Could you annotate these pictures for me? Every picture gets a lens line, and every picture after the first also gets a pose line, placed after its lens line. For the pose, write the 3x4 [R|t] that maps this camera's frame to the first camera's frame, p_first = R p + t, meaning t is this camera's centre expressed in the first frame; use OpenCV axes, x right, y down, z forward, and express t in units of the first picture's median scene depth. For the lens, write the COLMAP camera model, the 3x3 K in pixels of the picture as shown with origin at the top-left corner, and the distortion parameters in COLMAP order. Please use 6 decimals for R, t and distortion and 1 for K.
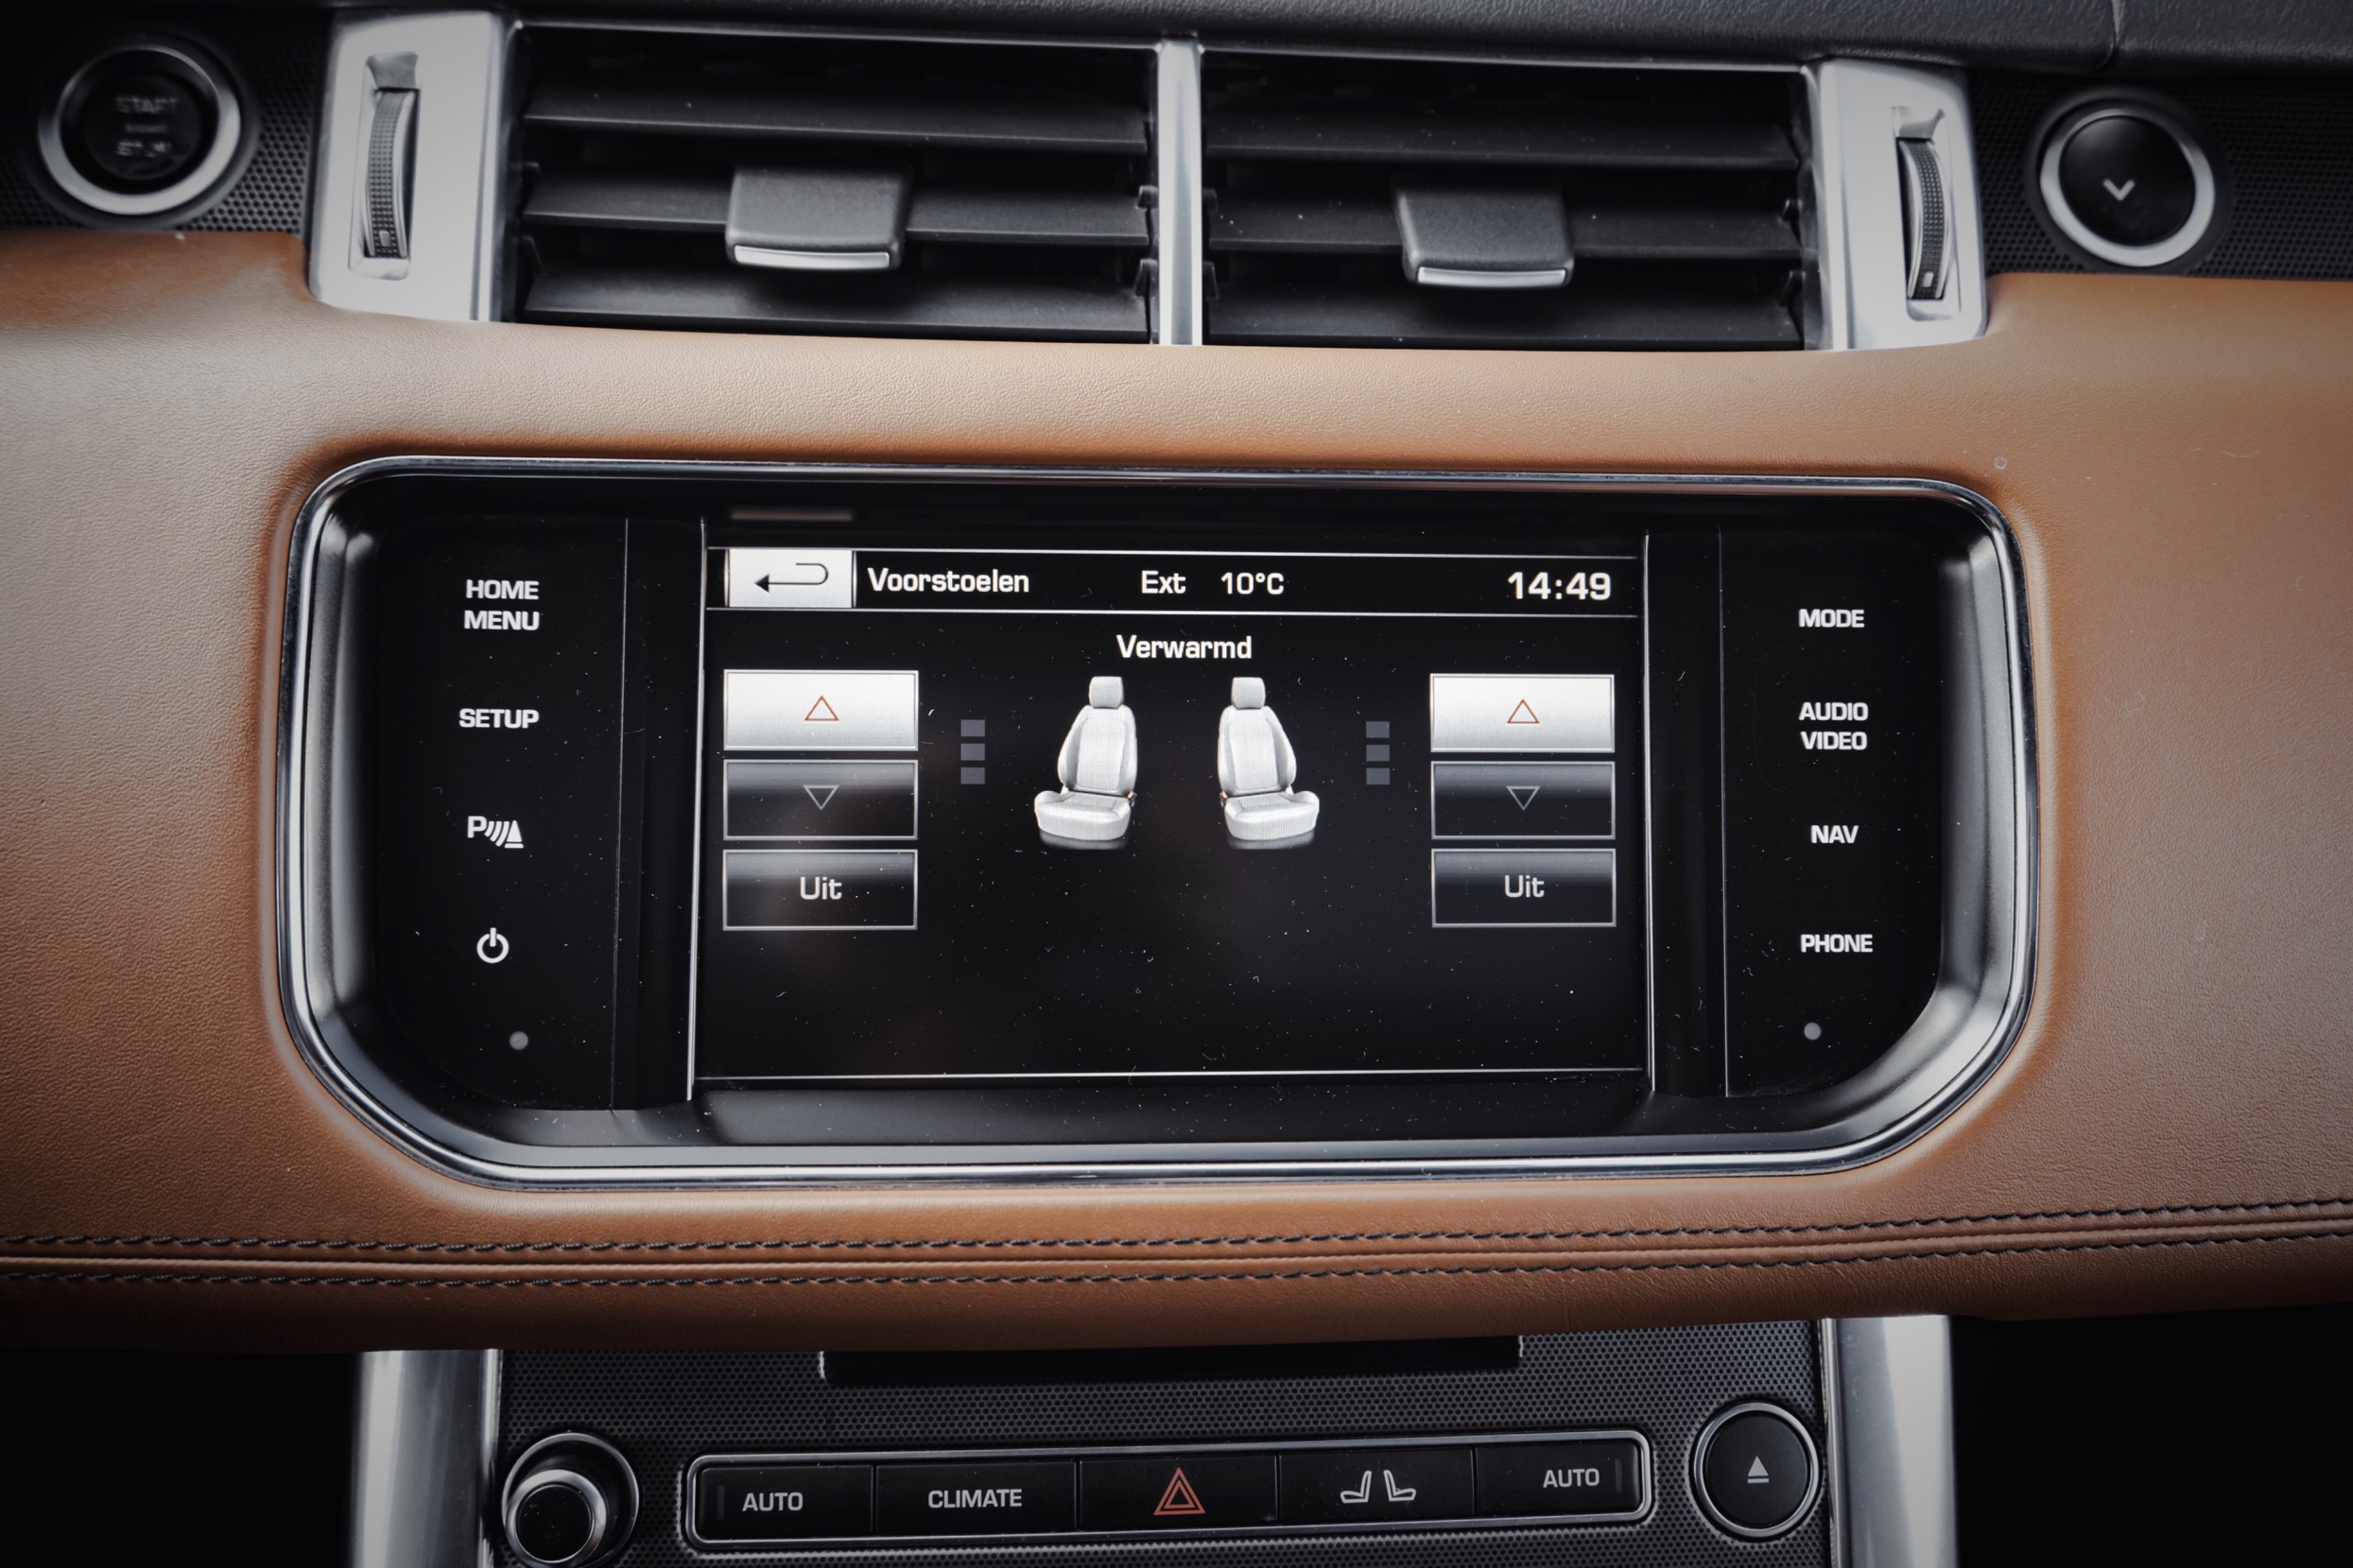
lens RADIAL K [[1917.8, 0, 1184.2], [0, 1917.8, 779.8], [0, 0, 1]] dist [0.000645, 0.006927]
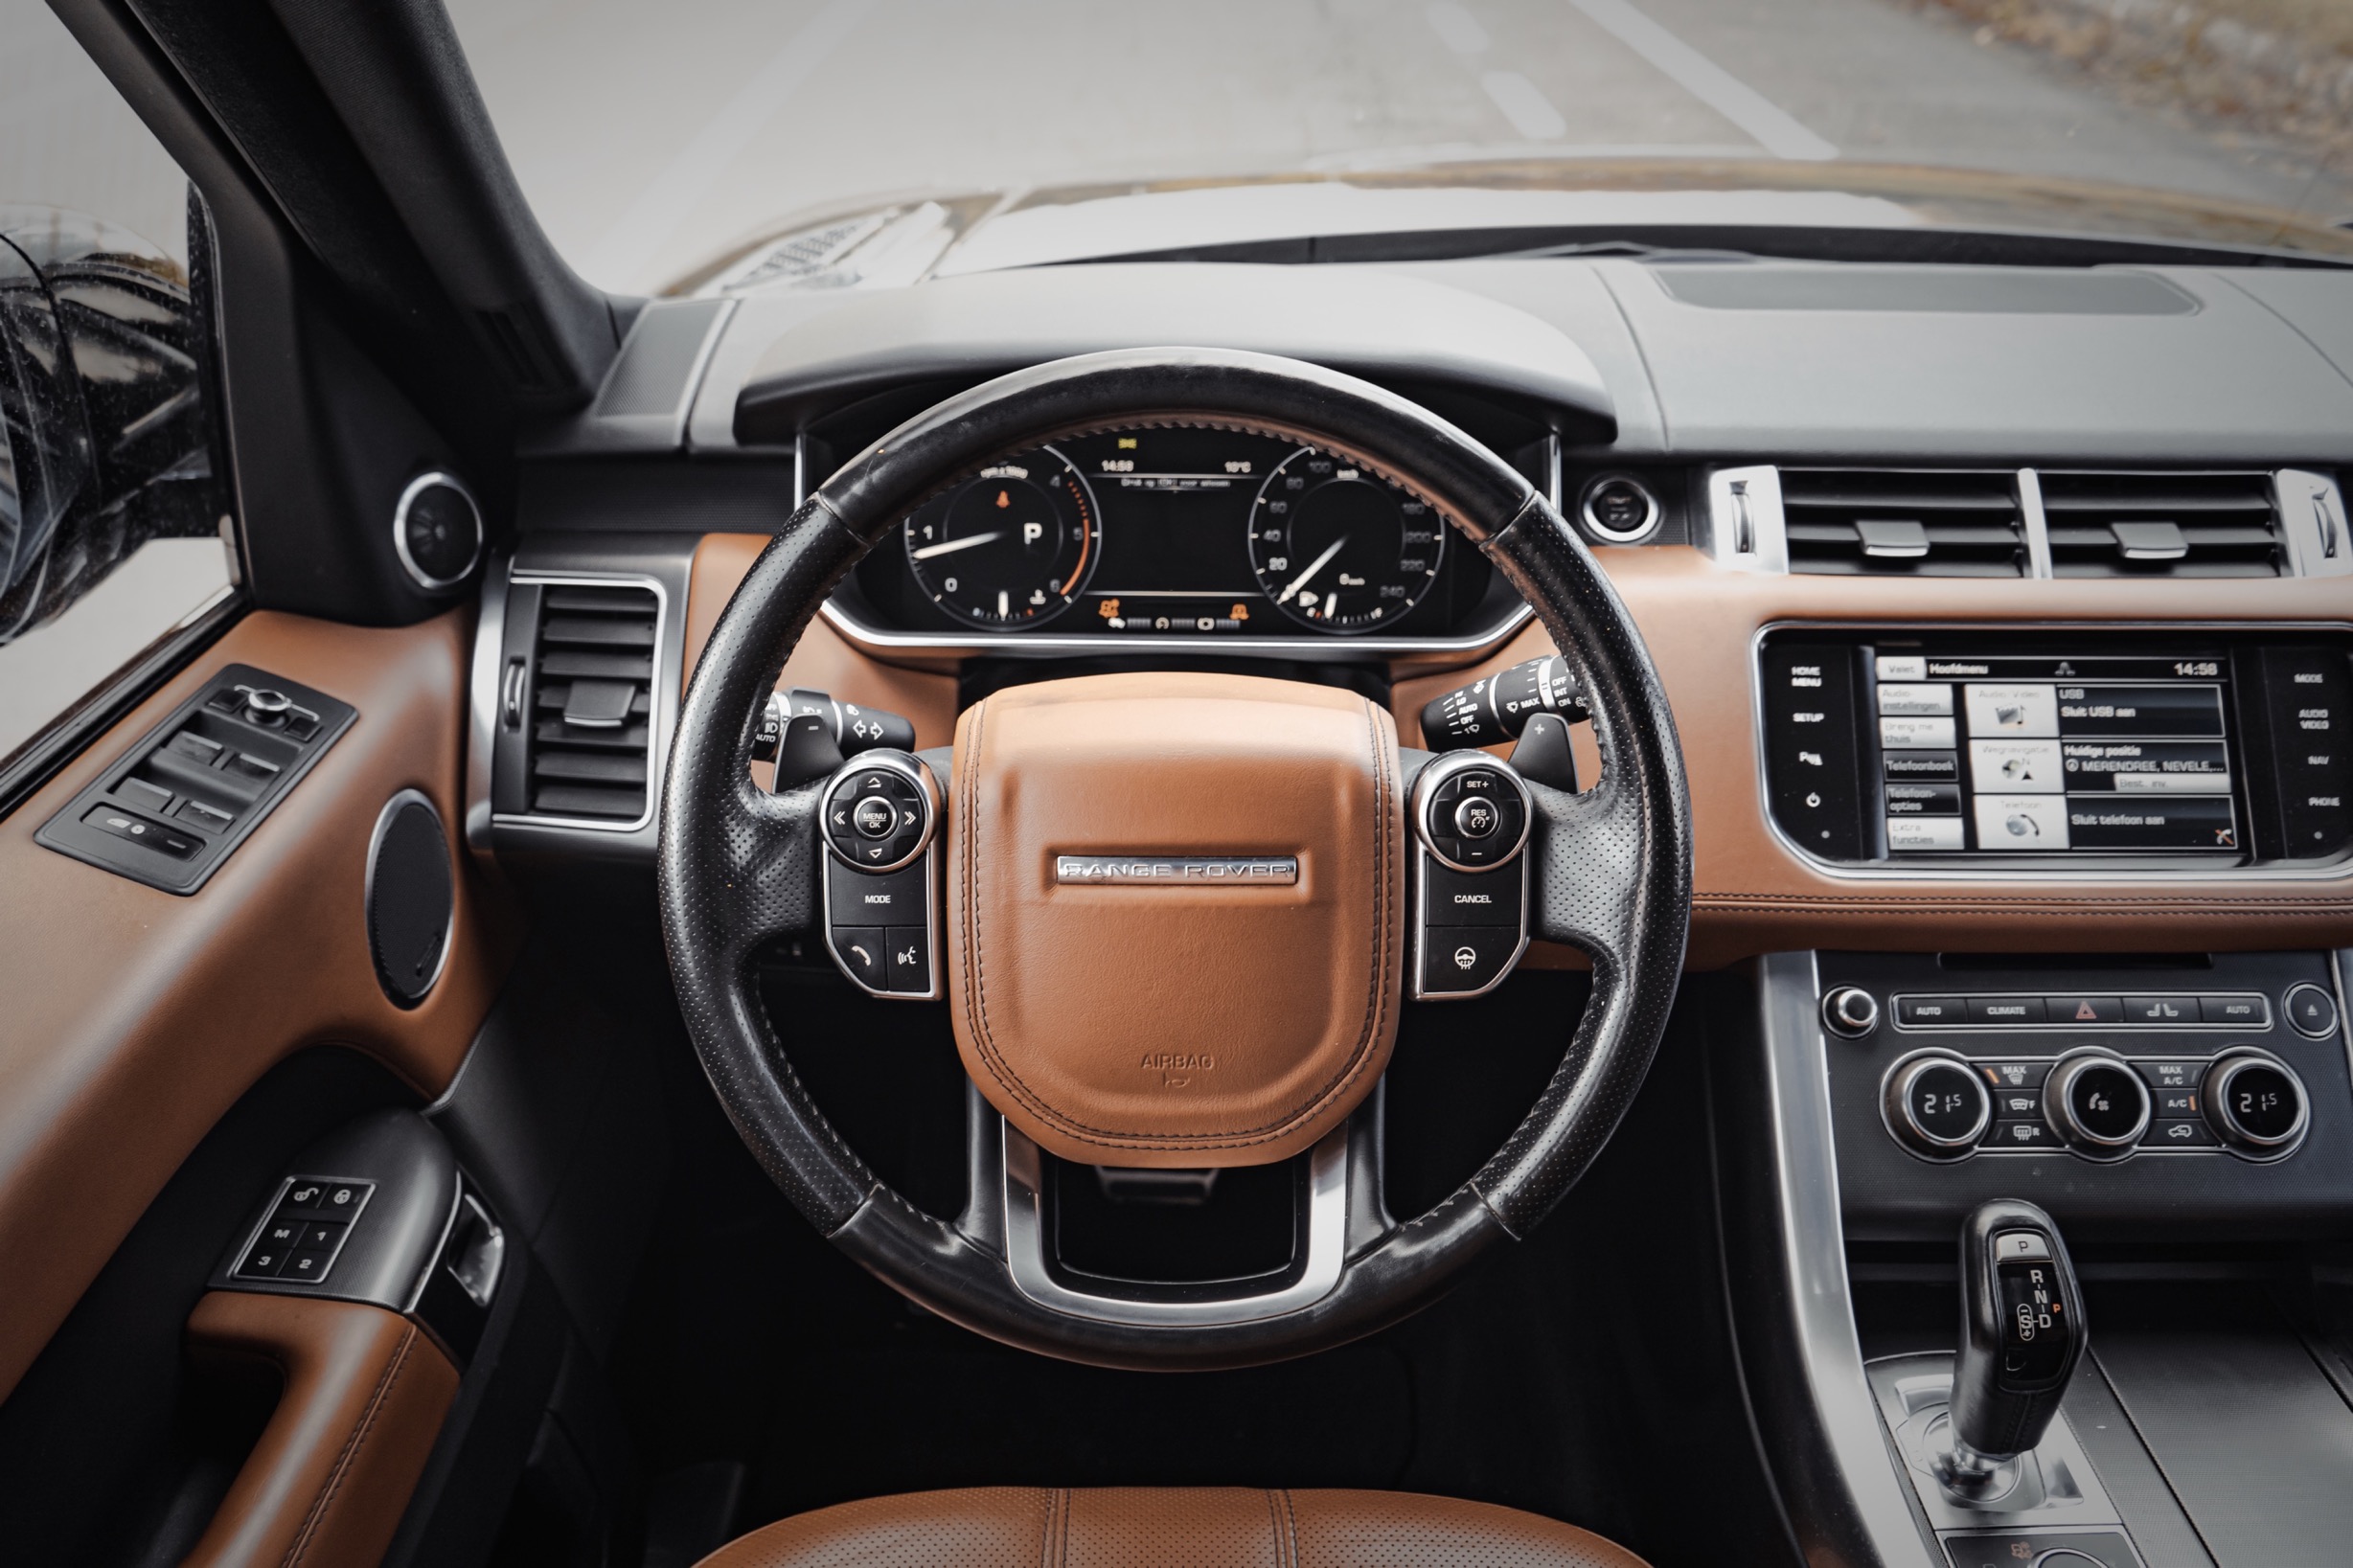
lens RADIAL K [[1917.8, 0, 1184.2], [0, 1917.8, 779.8], [0, 0, 1]] dist [0.000645, 0.006927]
pose [[0.997962, -0.012490, -0.062575, -1.028493], [0.002010, 0.986325, -0.164802, 0.480617], [0.063777, 0.164340, 0.984340, -1.640803]]
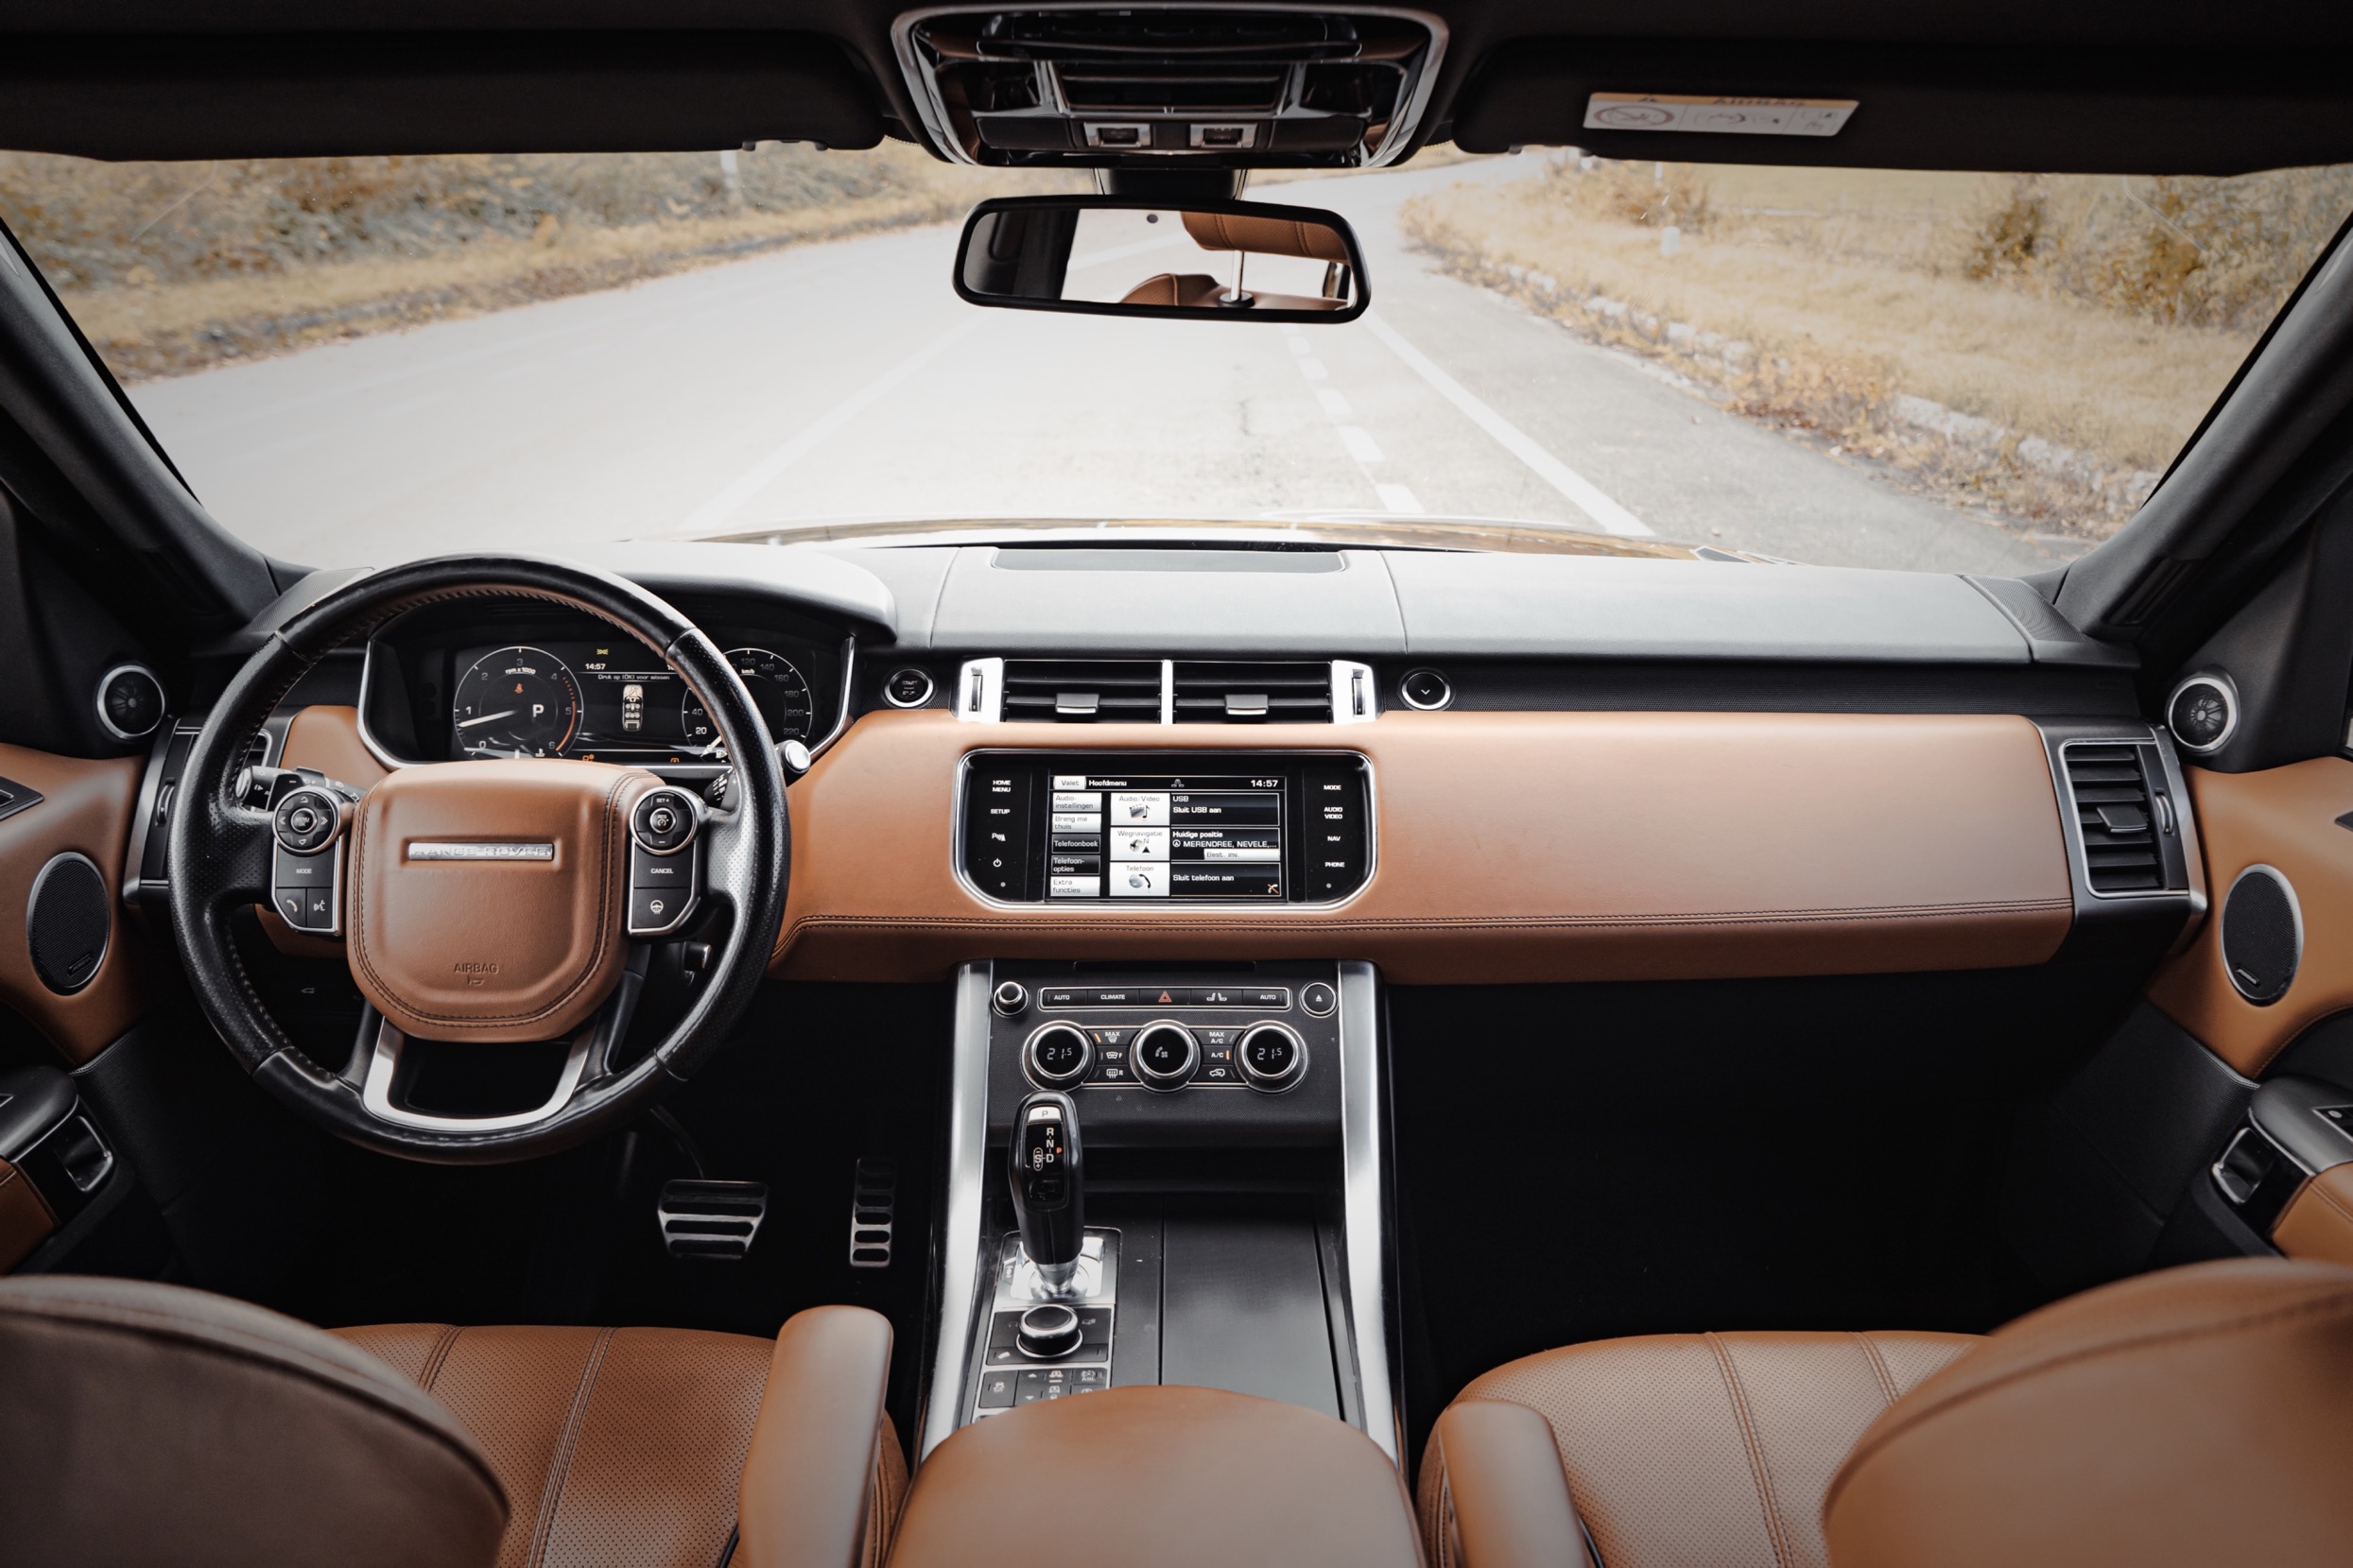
lens RADIAL K [[1903.0, 0, 1176.5], [0, 1903.0, 784.0], [0, 0, 1]] dist [-0.008861, 0.001228]
pose [[0.997409, -0.026253, -0.066975, 0.285628], [0.000422, 0.933151, -0.359484, 1.333760], [0.071935, 0.358524, 0.930745, -2.700177]]
